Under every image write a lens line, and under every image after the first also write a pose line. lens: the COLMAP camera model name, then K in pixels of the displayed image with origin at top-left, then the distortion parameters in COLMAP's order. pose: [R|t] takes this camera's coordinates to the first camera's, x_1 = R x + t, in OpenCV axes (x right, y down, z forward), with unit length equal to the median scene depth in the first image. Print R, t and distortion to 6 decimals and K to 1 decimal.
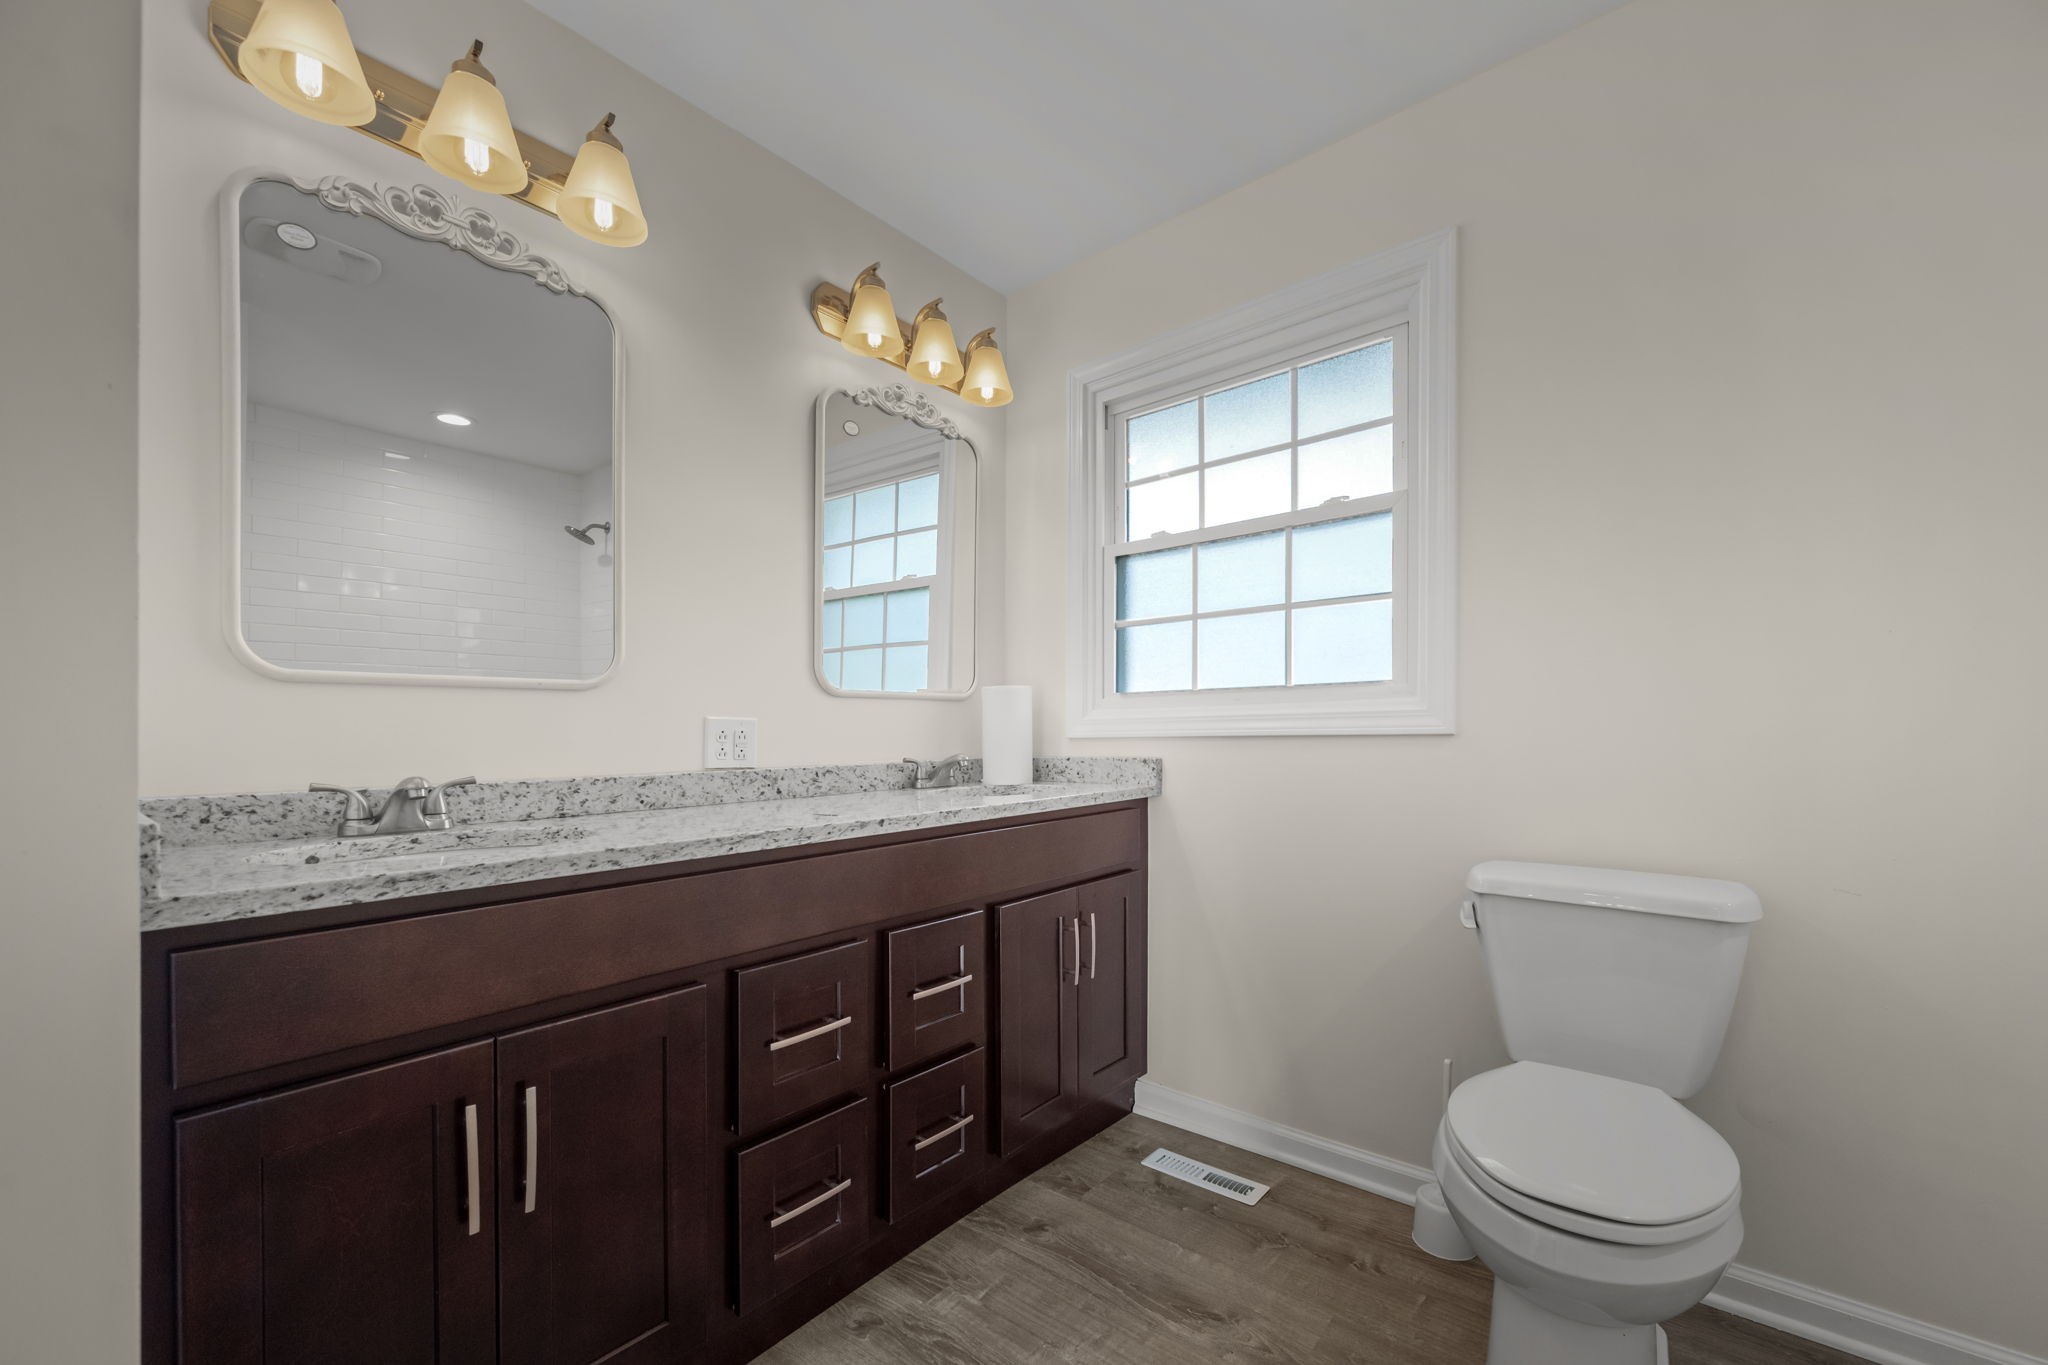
lens RADIAL K [[826.2, 0, 1023.4], [0, 826.2, 722.4], [0, 0, 1]] dist [-0.002320, -0.000020]
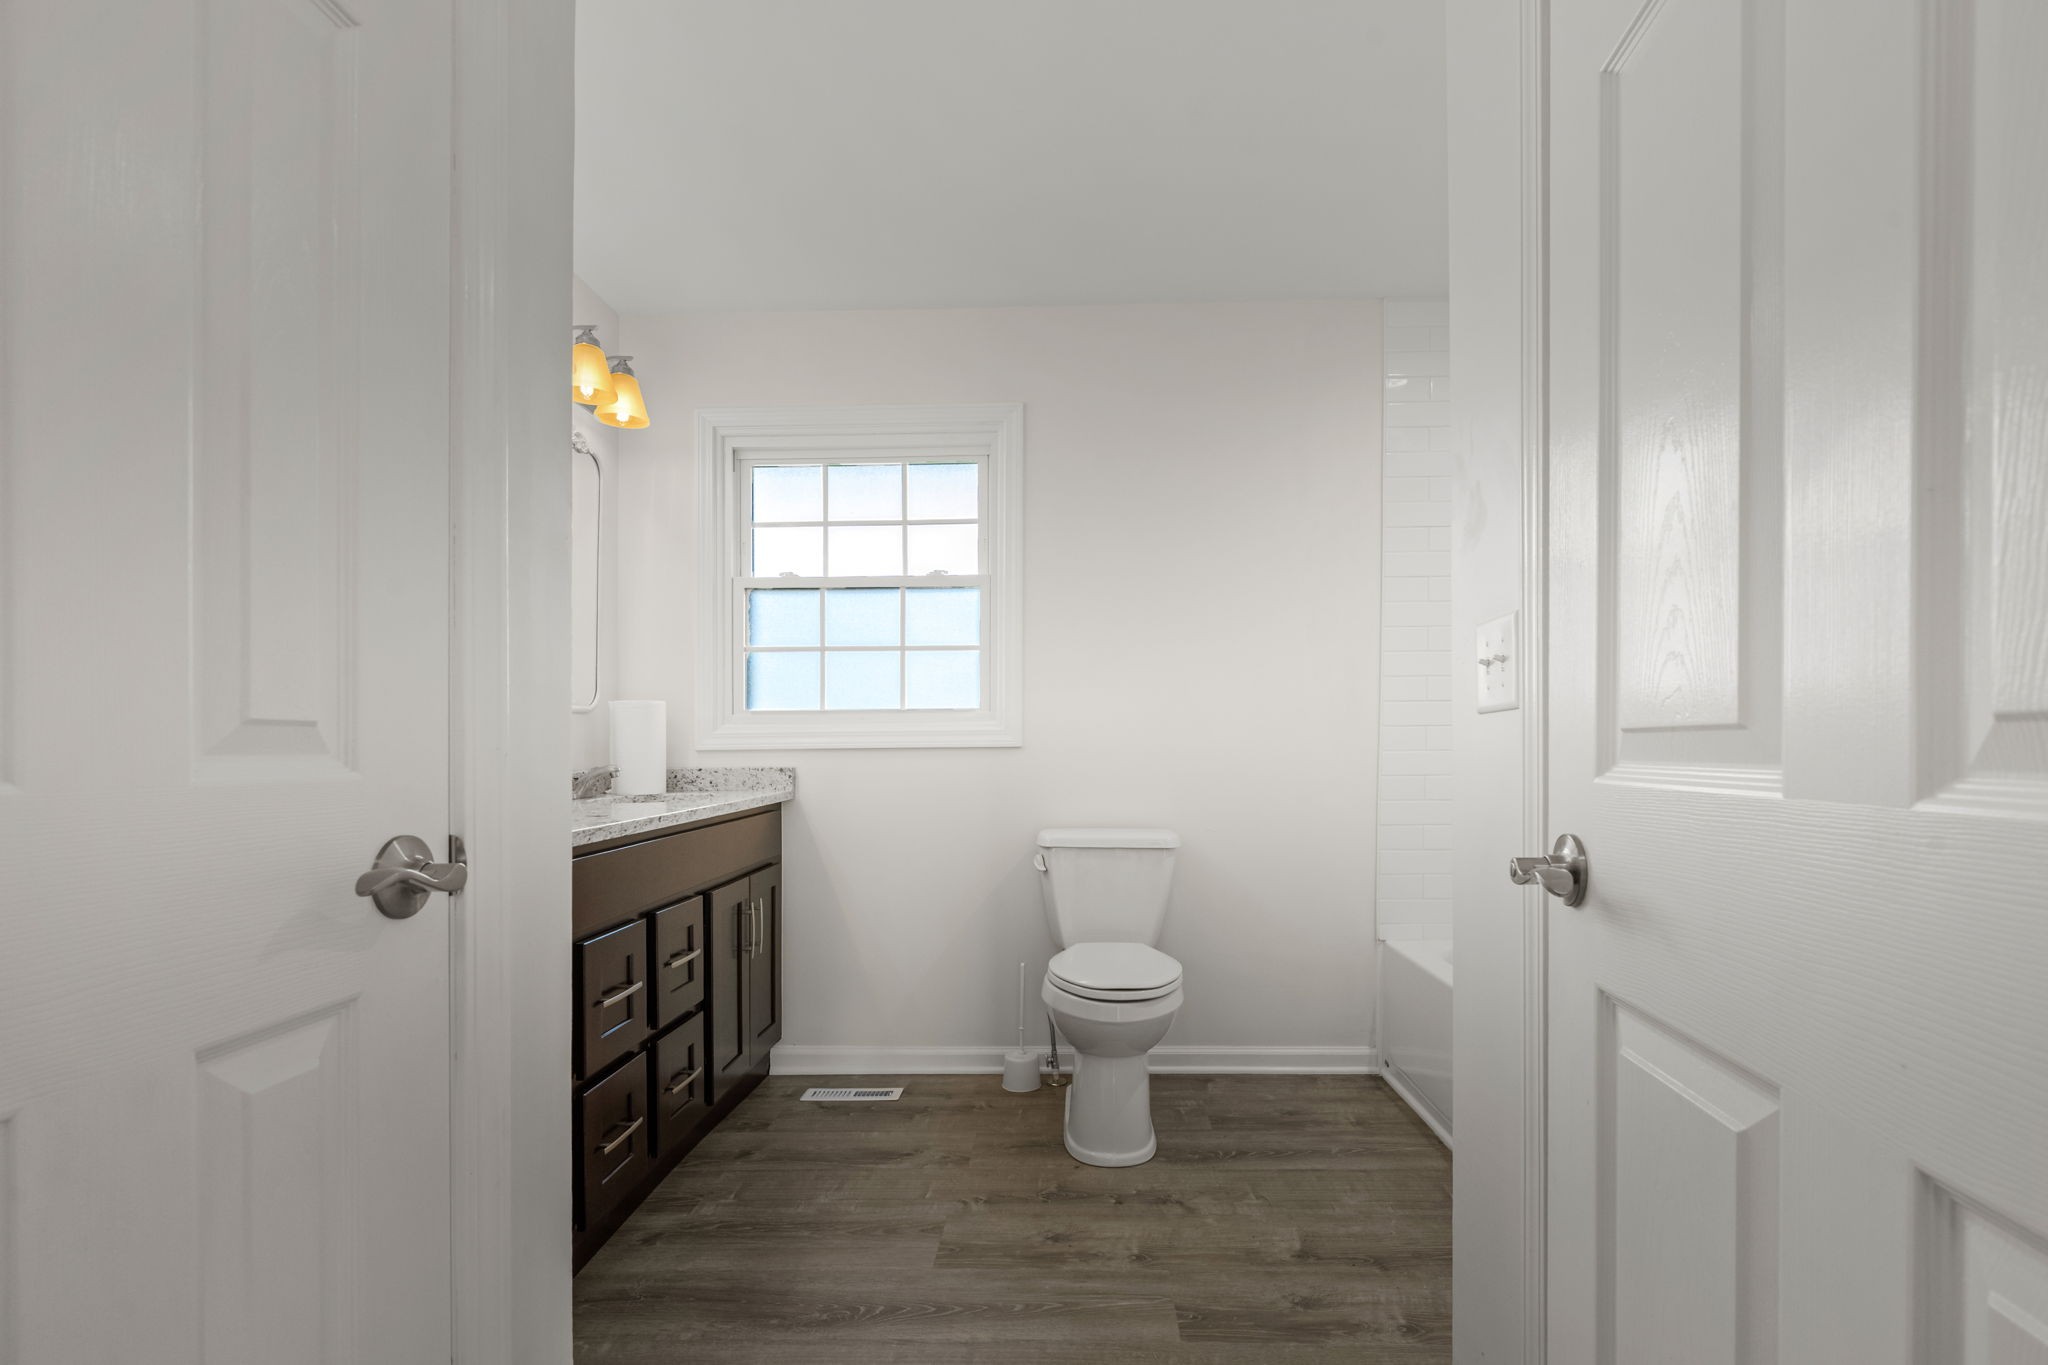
lens RADIAL K [[1108.2, 0, 1039.4], [0, 1108.2, 691.5], [0, 0, 1]] dist [-0.001233, -0.000213]
pose [[0.770496, 0.035372, 0.636463, -0.604788], [-0.010995, 0.999048, -0.042212, -0.001981], [-0.637350, 0.025526, 0.770151, -0.464475]]
